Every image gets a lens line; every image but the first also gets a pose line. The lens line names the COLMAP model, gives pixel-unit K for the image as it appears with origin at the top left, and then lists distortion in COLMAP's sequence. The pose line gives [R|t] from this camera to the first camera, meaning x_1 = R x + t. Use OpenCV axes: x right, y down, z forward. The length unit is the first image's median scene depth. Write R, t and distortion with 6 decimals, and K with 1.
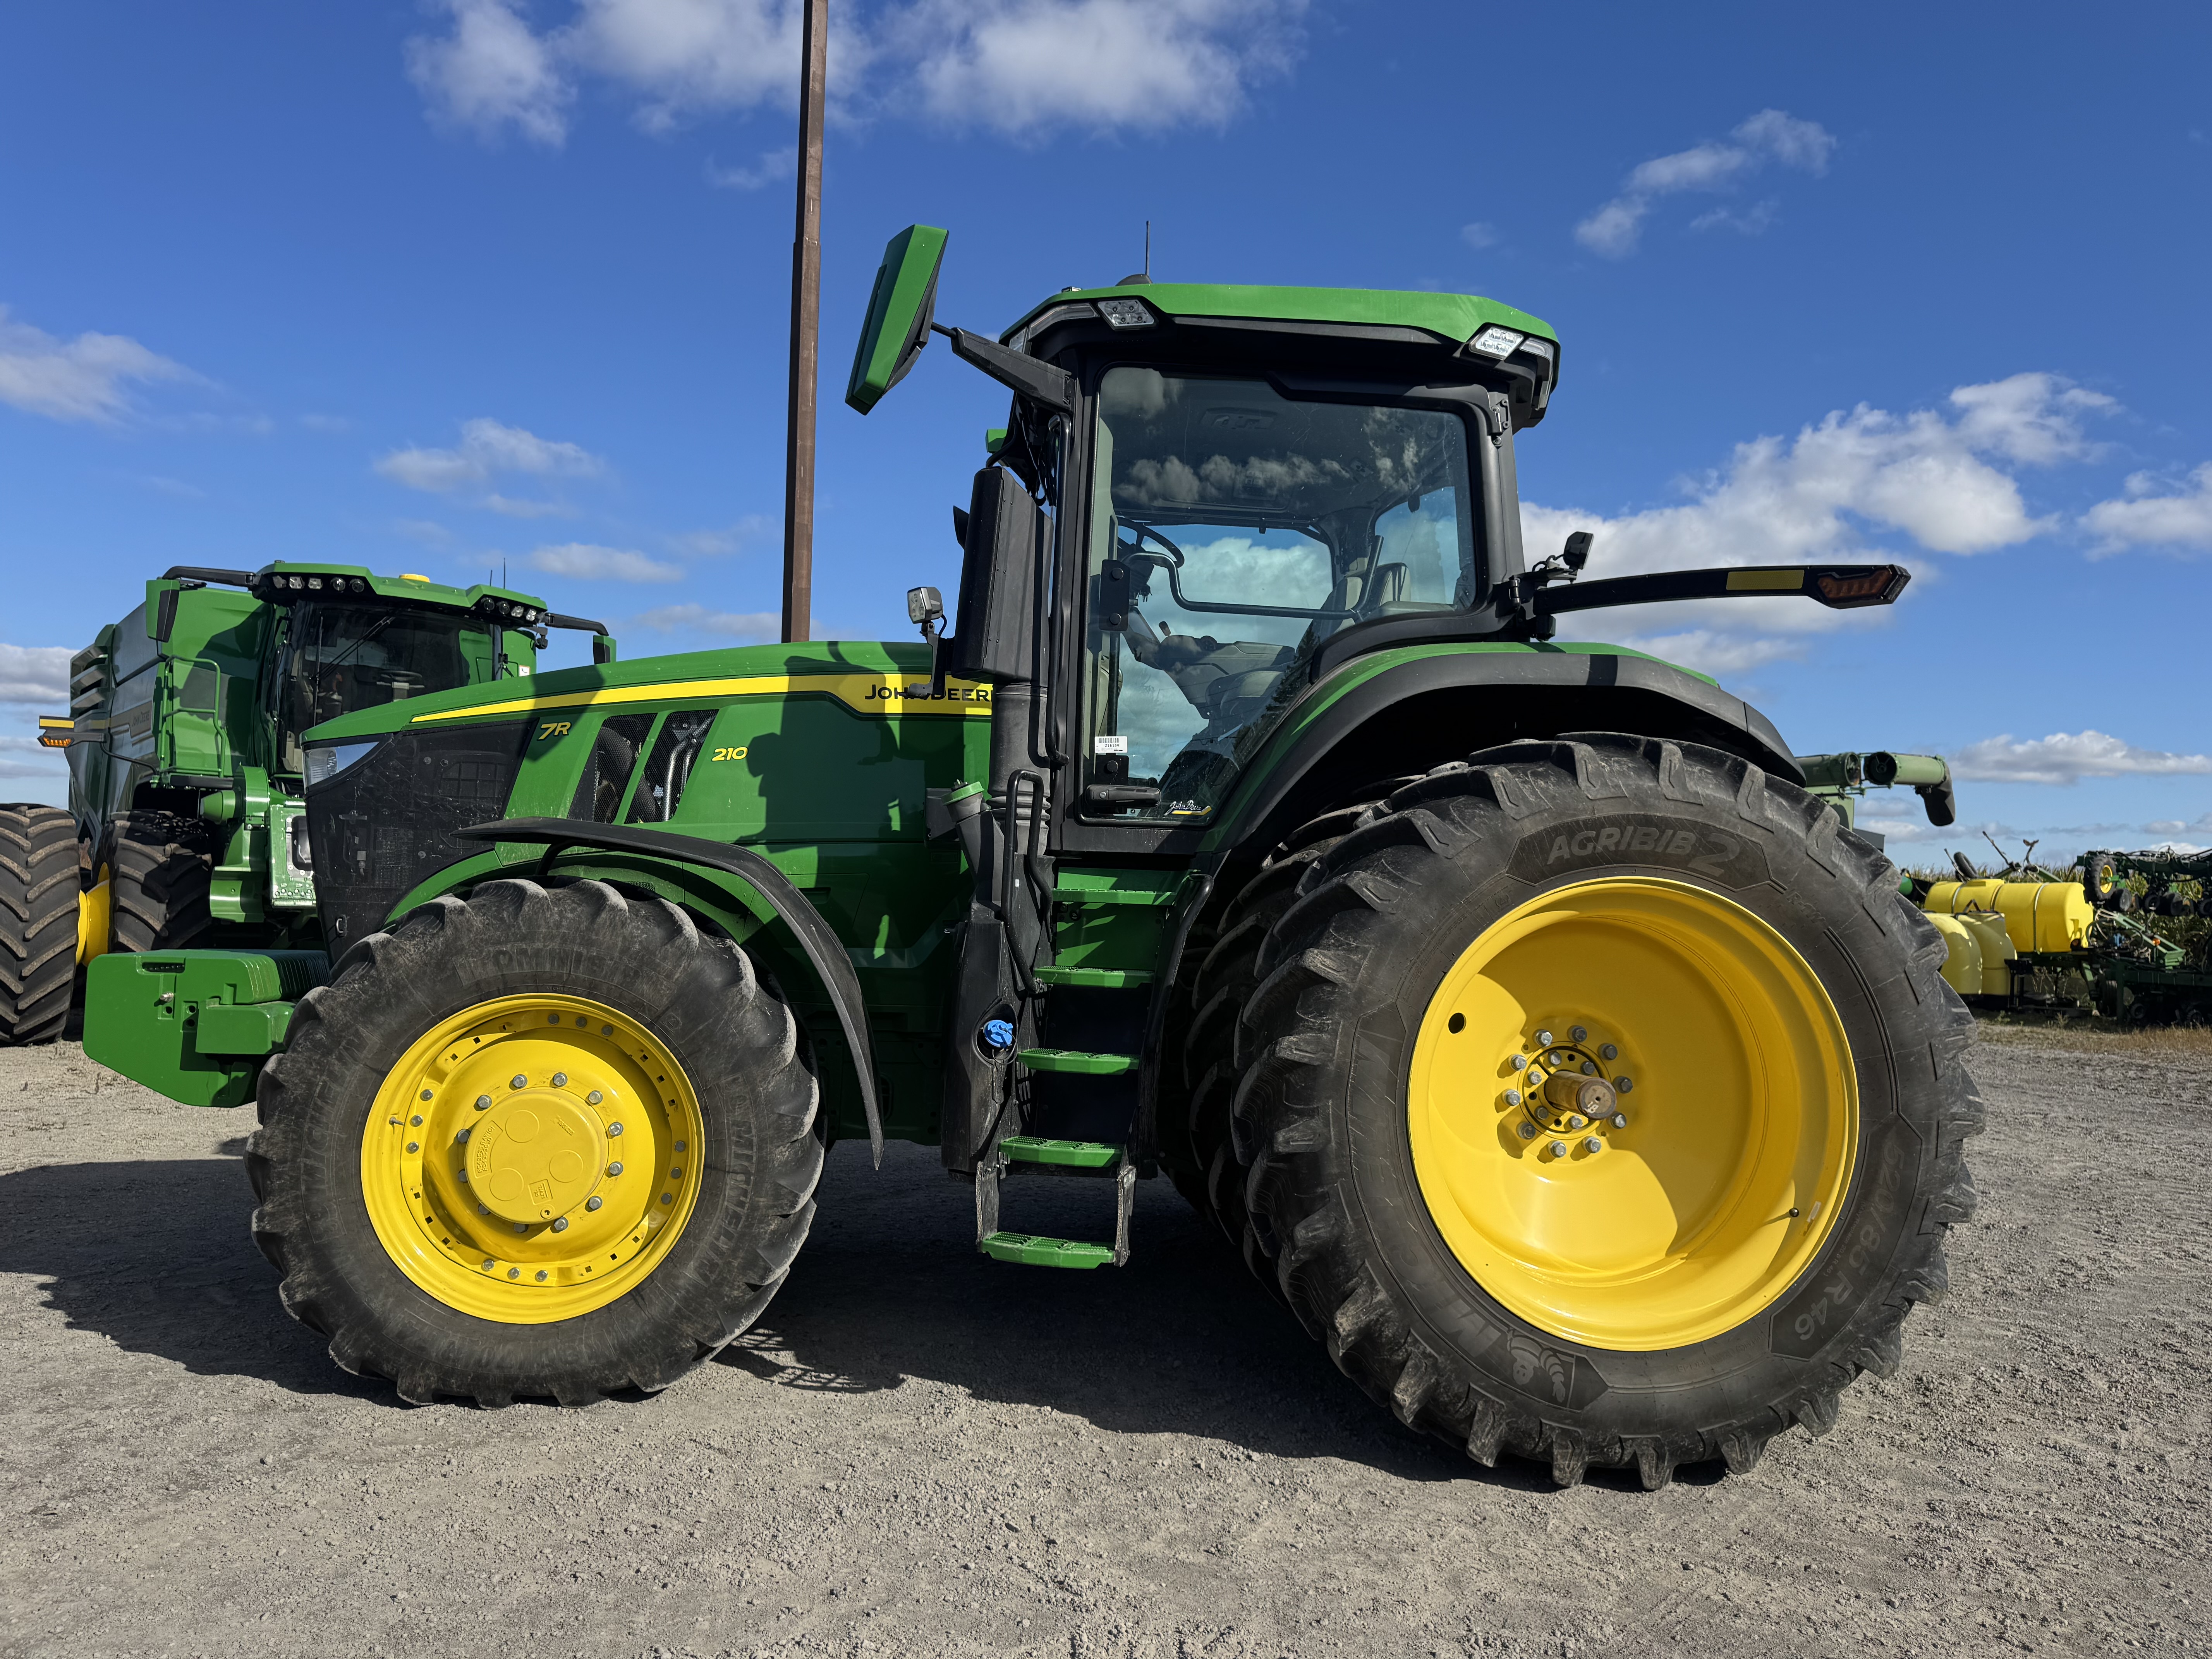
lens RADIAL K [[1558.1, 0, 1106.8], [0, 1558.1, 828.6], [0, 0, 1]] dist [0.014688, -0.004277]
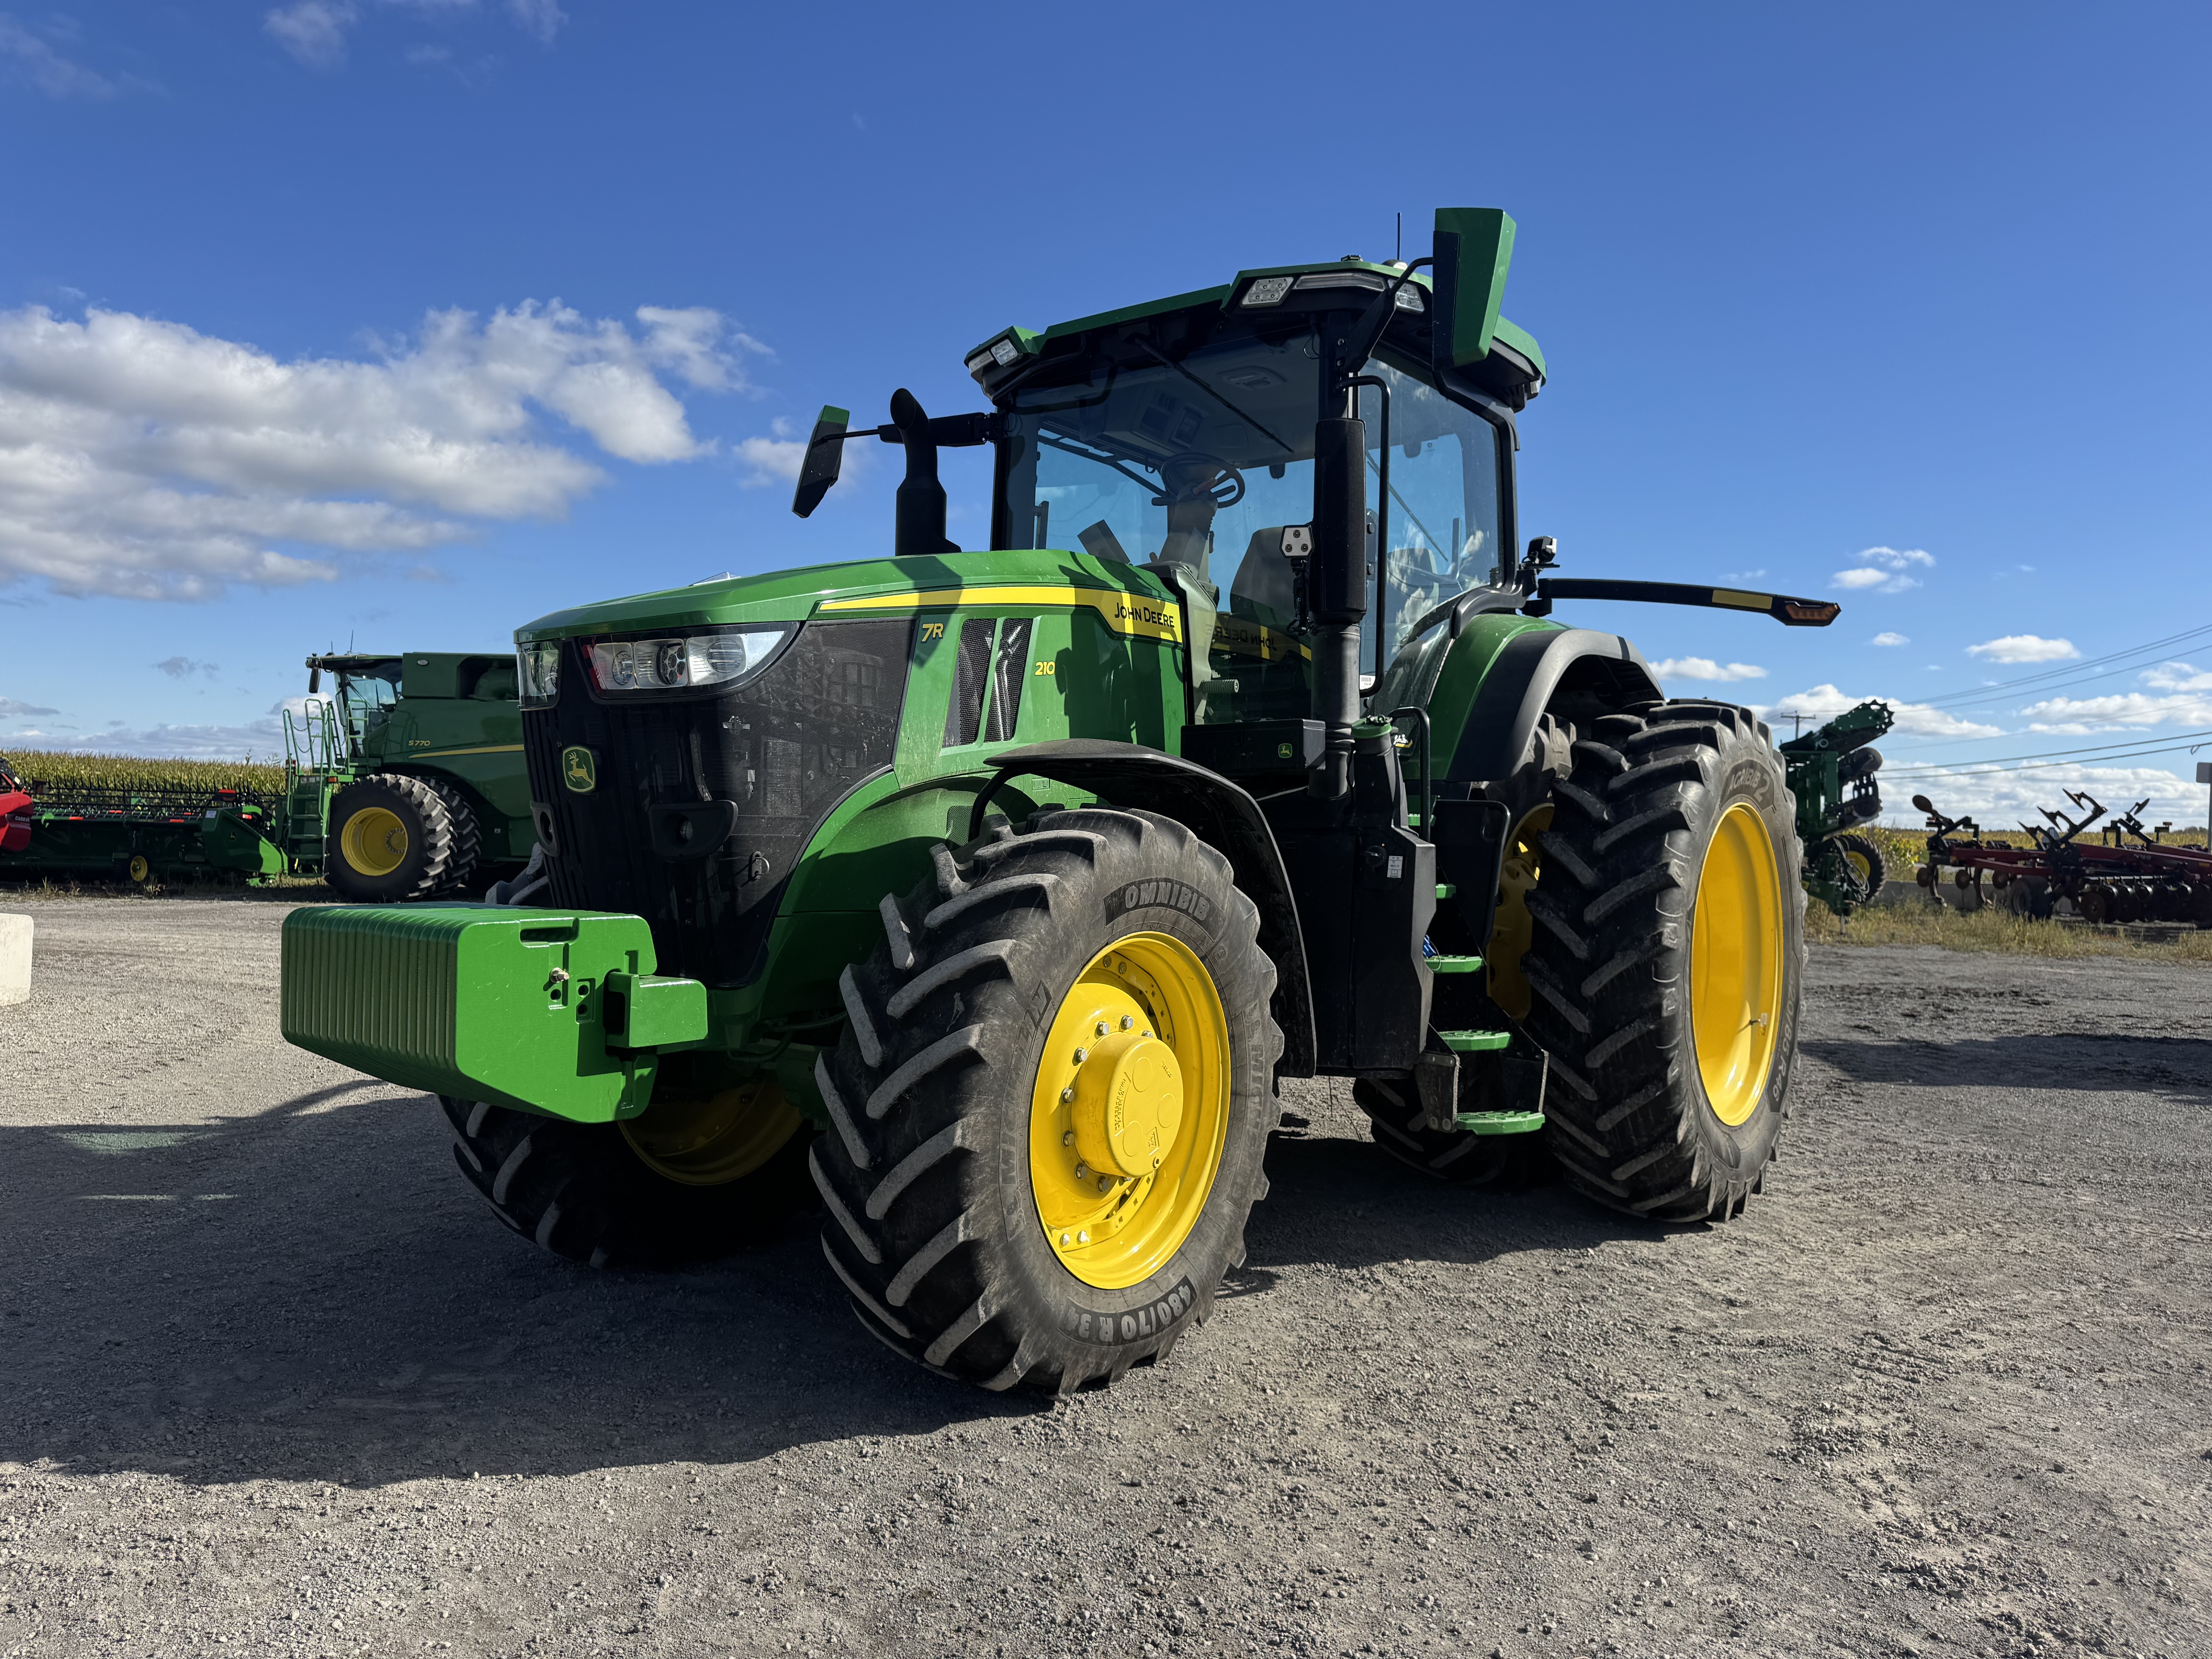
lens RADIAL K [[1564.7, 0, 1105.2], [0, 1564.7, 823.7], [0, 0, 1]] dist [0.071509, -0.002134]
pose [[0.691301, -0.015223, 0.722407, -0.938792], [-0.035319, 0.997871, 0.054826, -0.007945], [-0.721703, -0.063416, 0.689292, 0.338955]]
